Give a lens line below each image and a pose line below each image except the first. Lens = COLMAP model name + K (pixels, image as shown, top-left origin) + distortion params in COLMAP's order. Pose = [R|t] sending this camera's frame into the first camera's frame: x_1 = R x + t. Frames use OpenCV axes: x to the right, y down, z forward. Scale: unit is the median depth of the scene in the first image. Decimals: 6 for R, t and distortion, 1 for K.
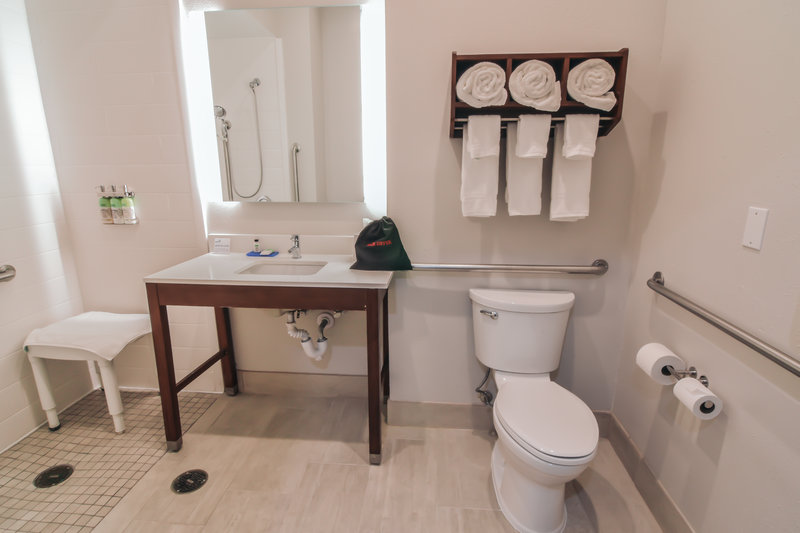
lens RADIAL K [[403.8, 0, 400.0], [0, 403.8, 266.5], [0, 0, 1]] dist [-0.029724, -0.000060]
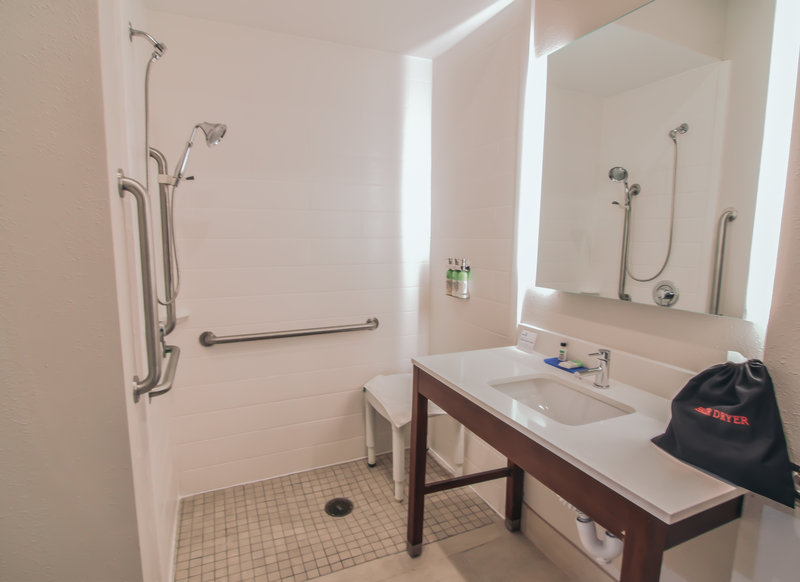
lens RADIAL K [[419.9, 0, 400.0], [0, 419.9, 291.0], [0, 0, 1]] dist [-0.016680, -0.000093]
pose [[0.470877, 0.114921, -0.874681, 0.152119], [-0.214905, 0.976554, 0.012614, -0.106534], [0.855623, 0.182034, 0.484534, 0.375946]]
